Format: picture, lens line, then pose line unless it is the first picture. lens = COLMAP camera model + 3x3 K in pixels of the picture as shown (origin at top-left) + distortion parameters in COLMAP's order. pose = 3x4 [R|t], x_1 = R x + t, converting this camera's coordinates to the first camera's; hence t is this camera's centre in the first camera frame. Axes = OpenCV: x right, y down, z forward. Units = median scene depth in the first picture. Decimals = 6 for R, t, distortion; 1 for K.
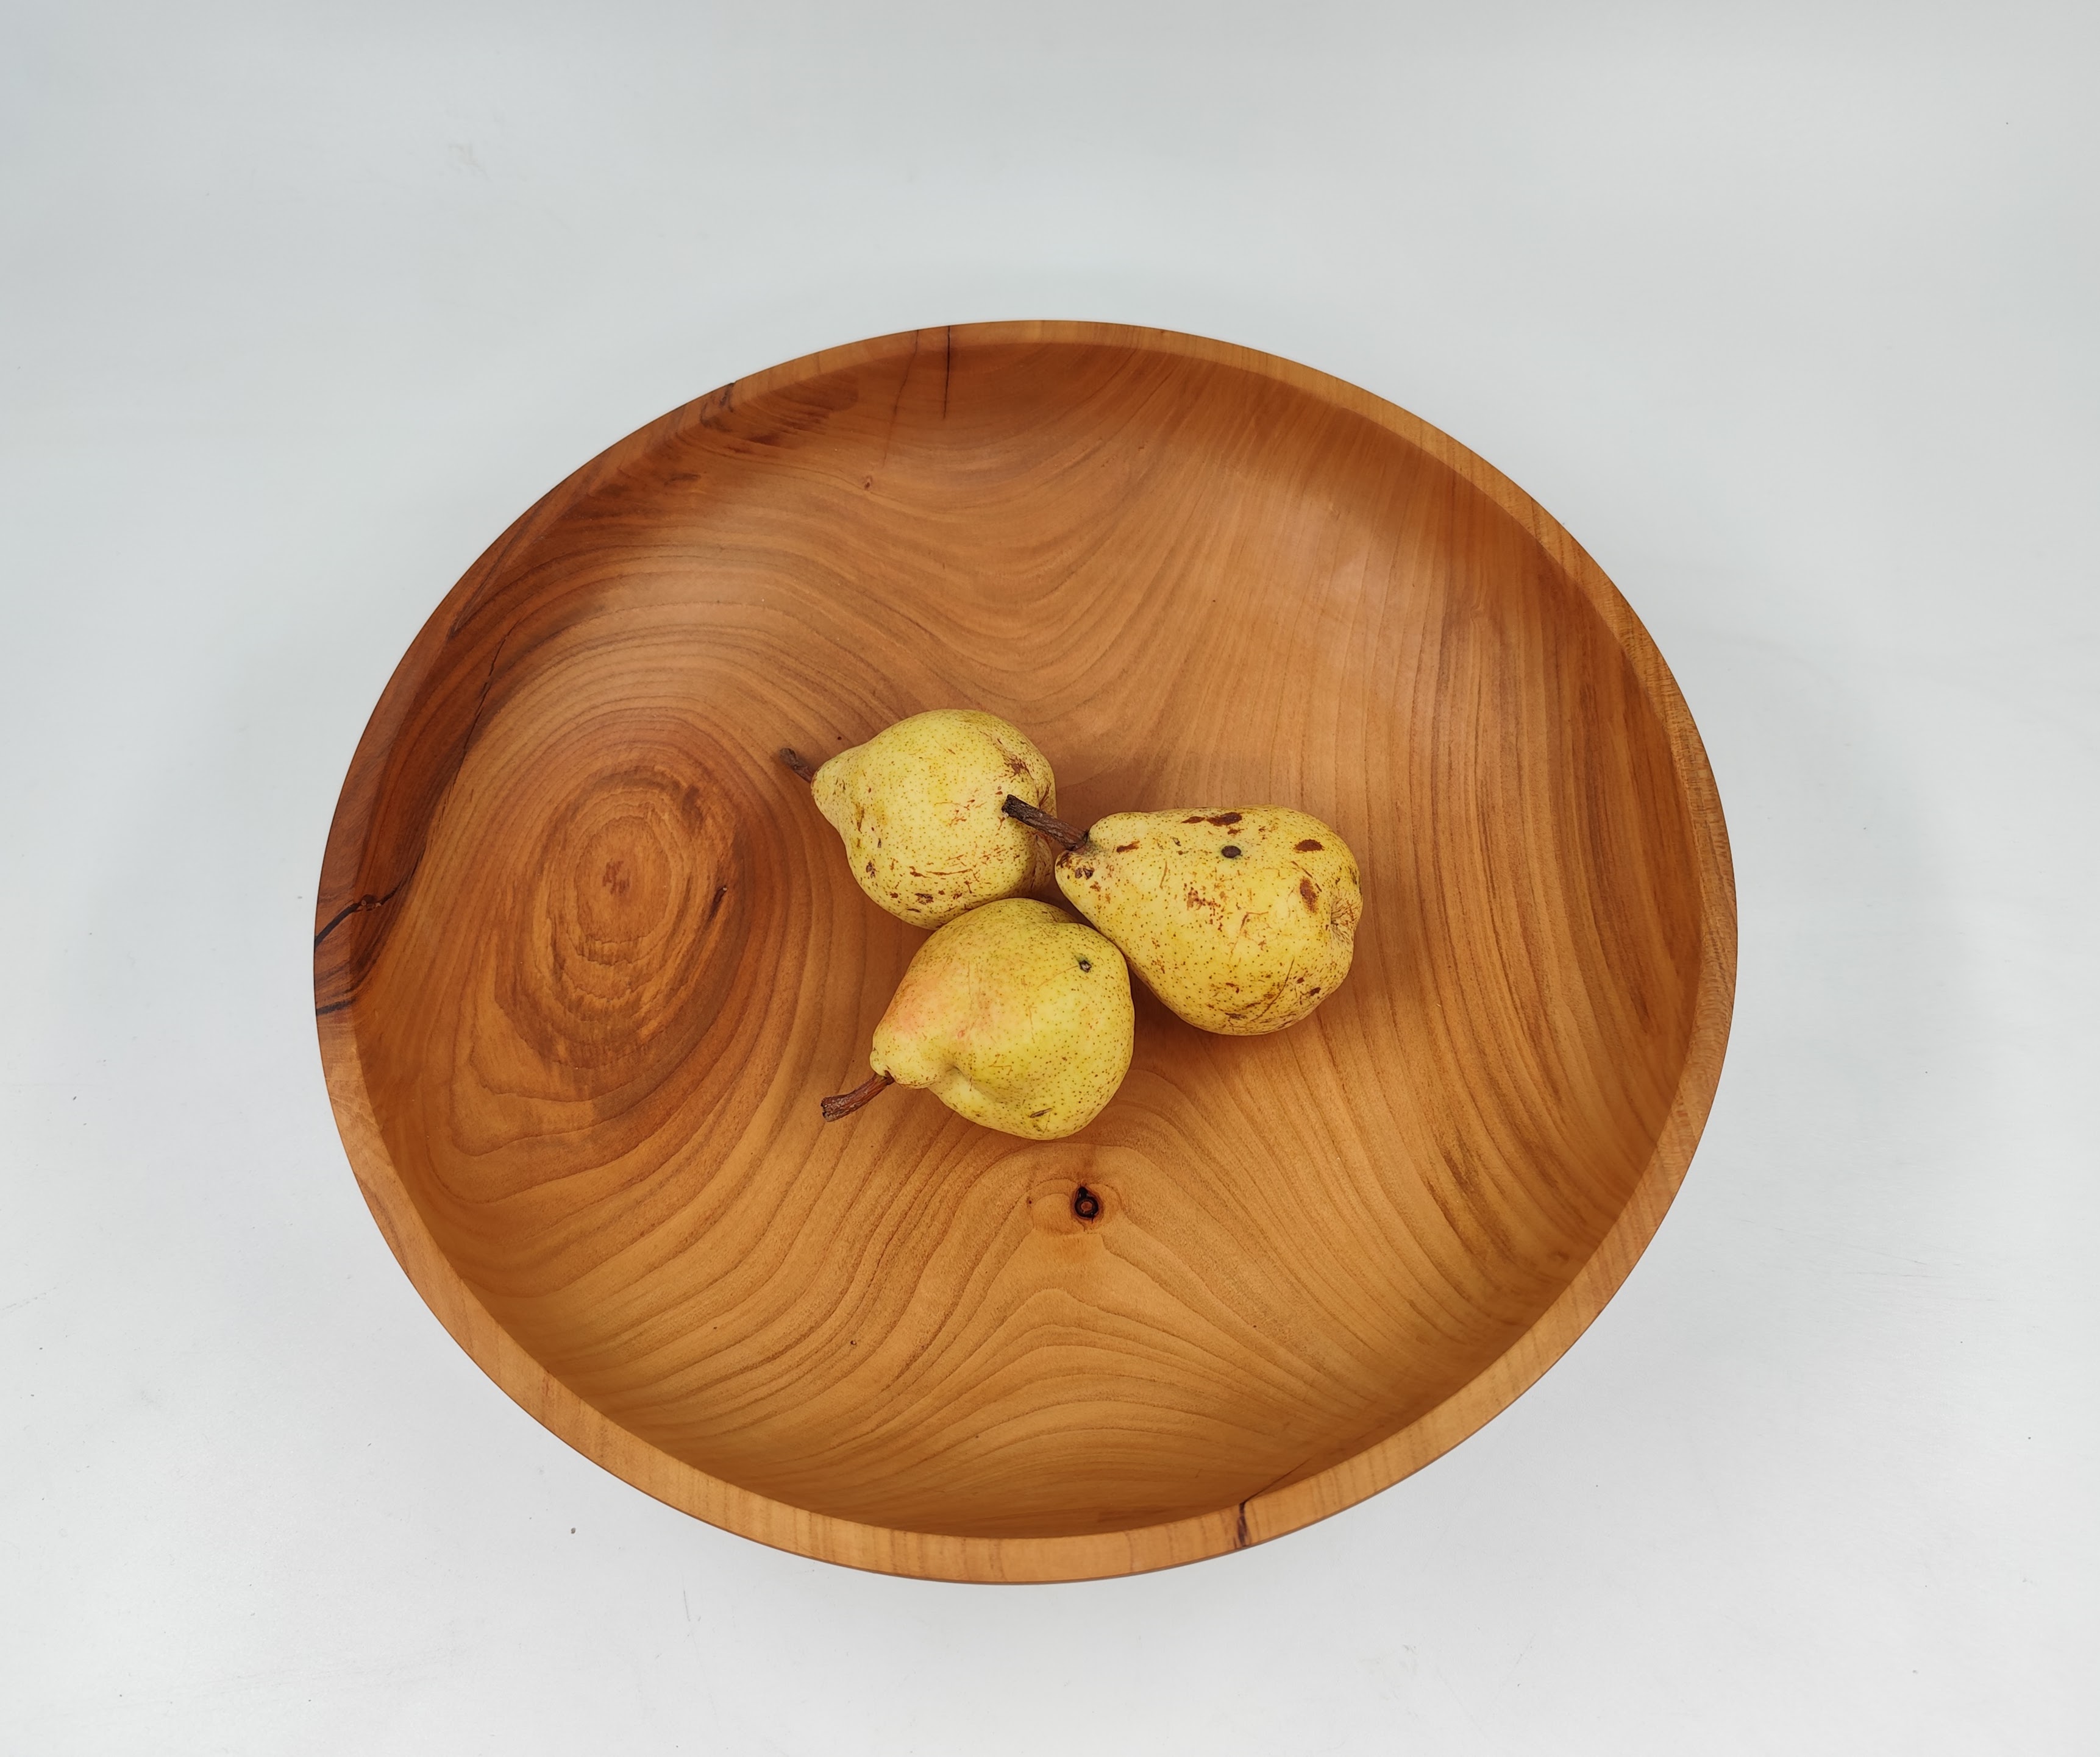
lens RADIAL K [[1697.8, 0, 1159.6], [0, 1697.8, 858.2], [0, 0, 1]] dist [0.031094, -0.013500]
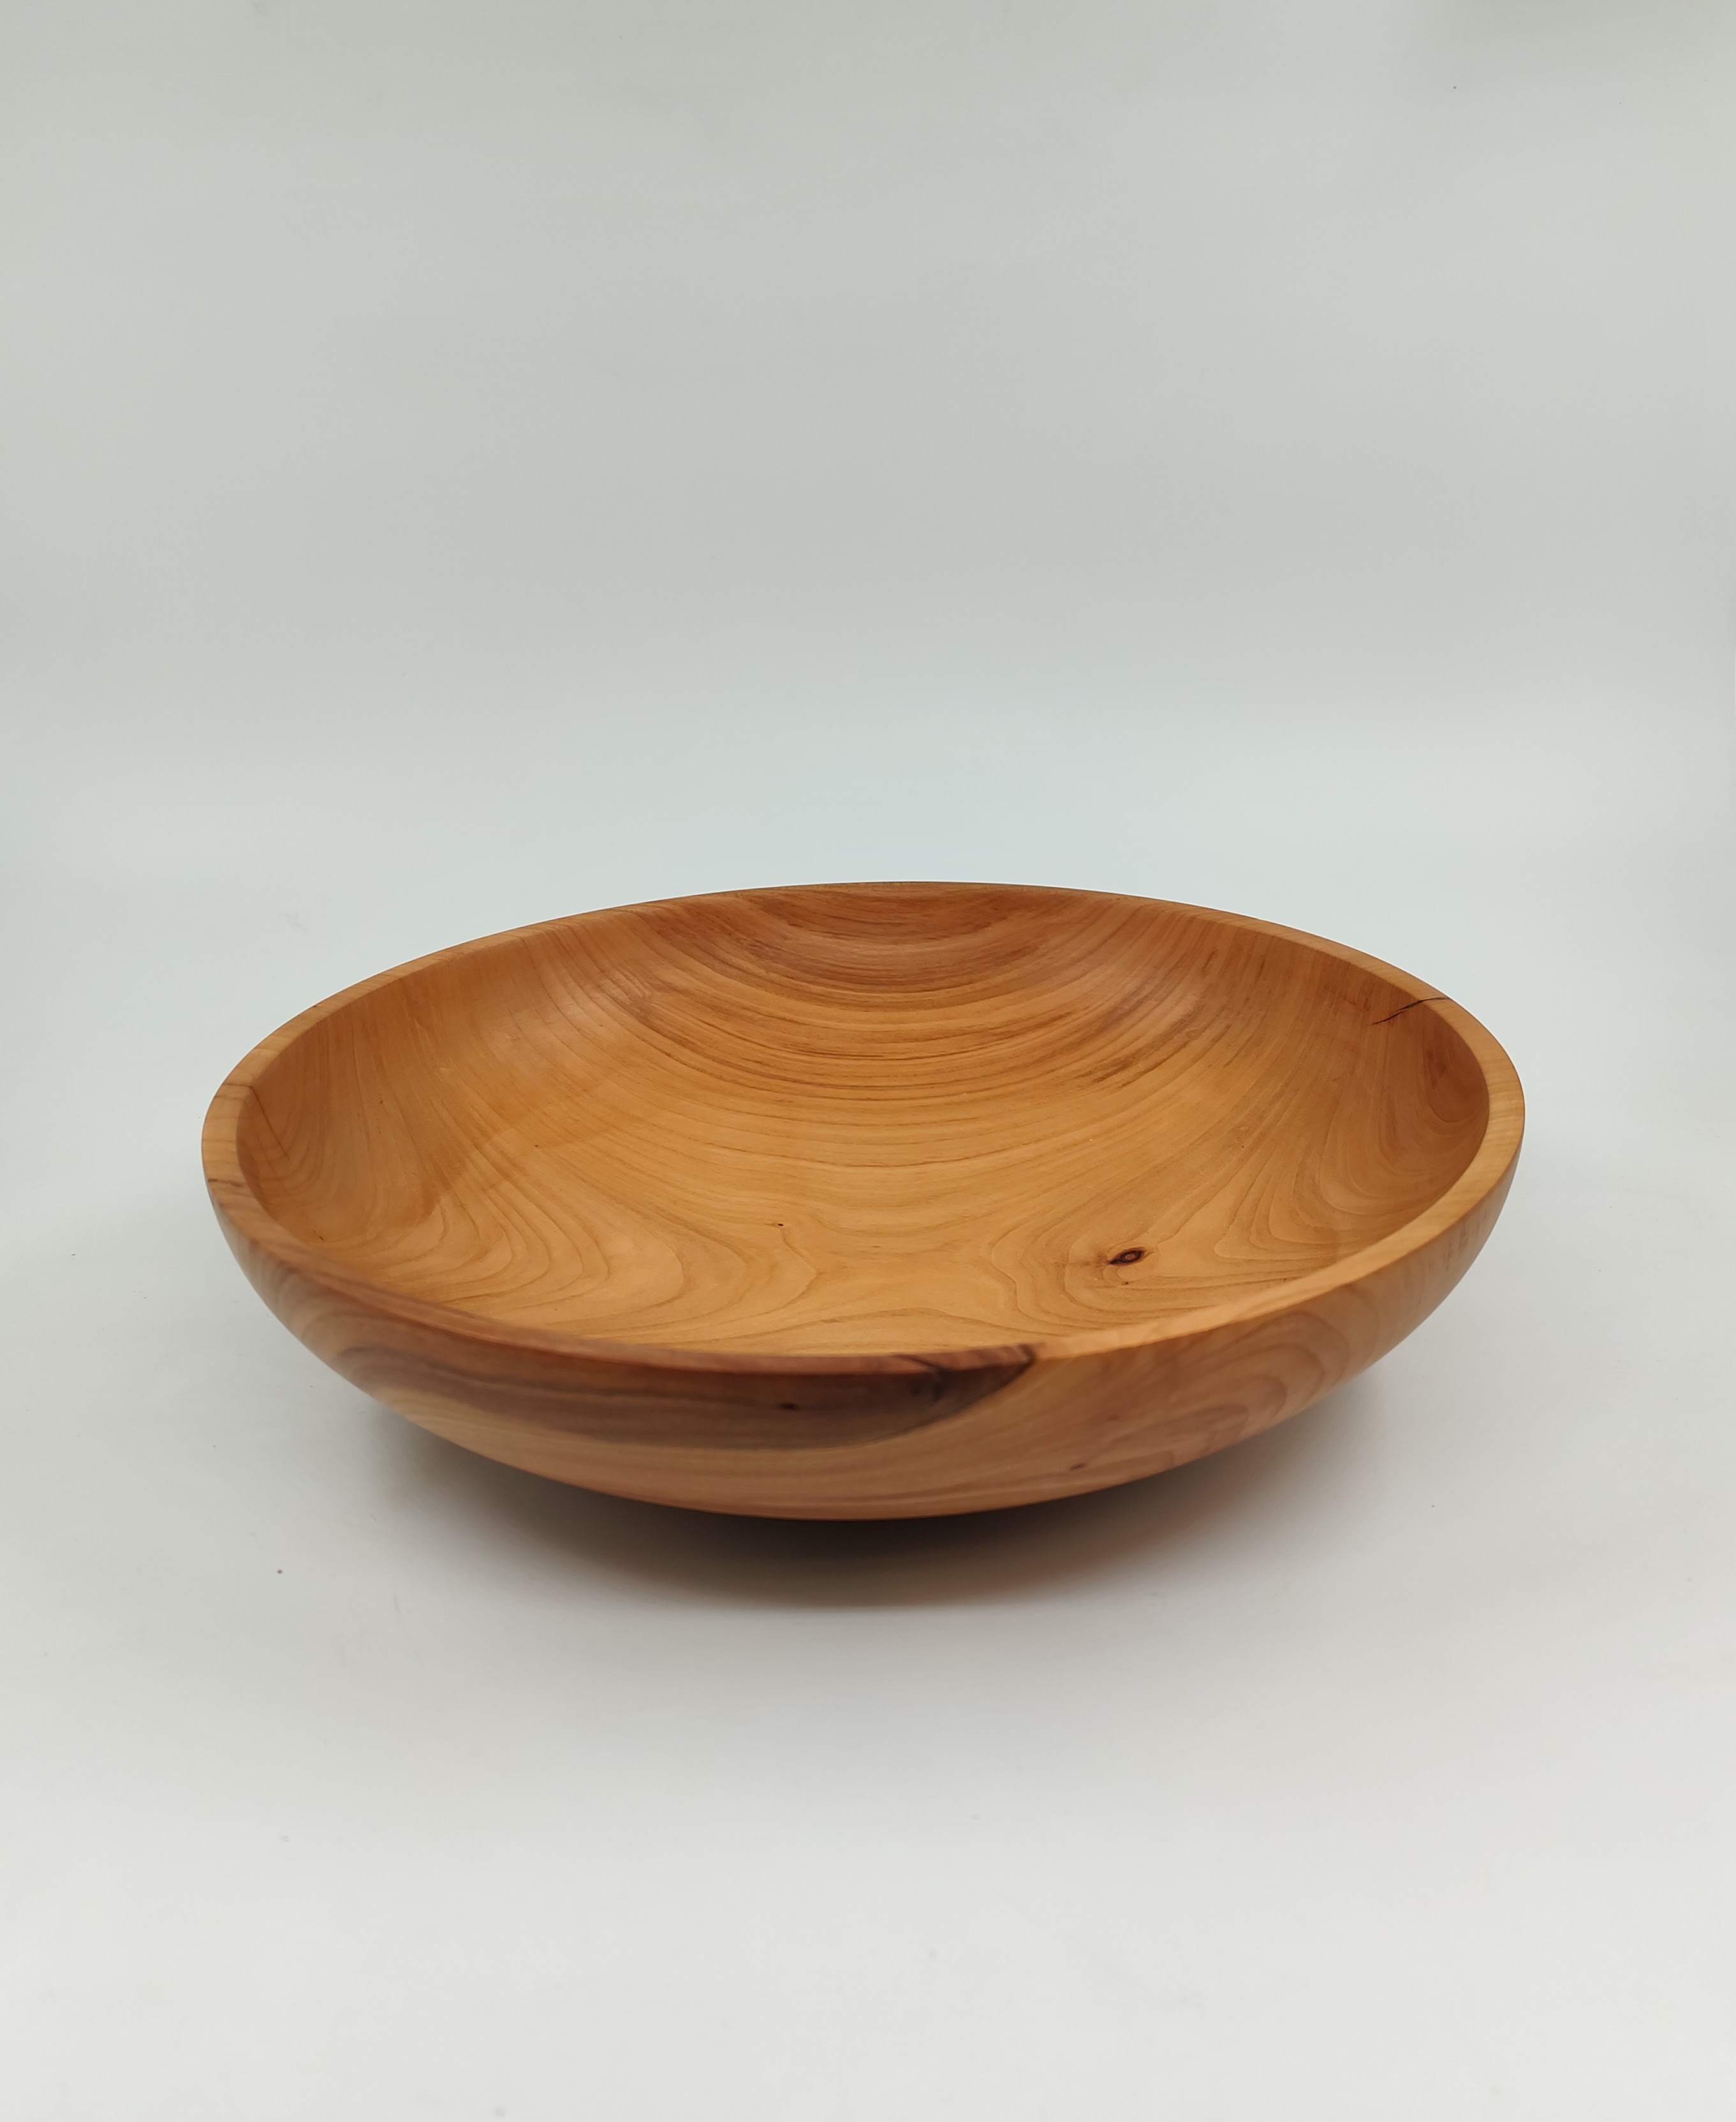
lens RADIAL K [[1779.9, 0, 861.9], [0, 1779.9, 1060.1], [0, 0, 1]] dist [-0.000840, -0.000095]
pose [[0.107954, -0.386868, 0.915794, -1.055906], [0.884851, 0.457317, 0.088882, -0.110418], [-0.453194, 0.800746, 0.391690, 0.507916]]
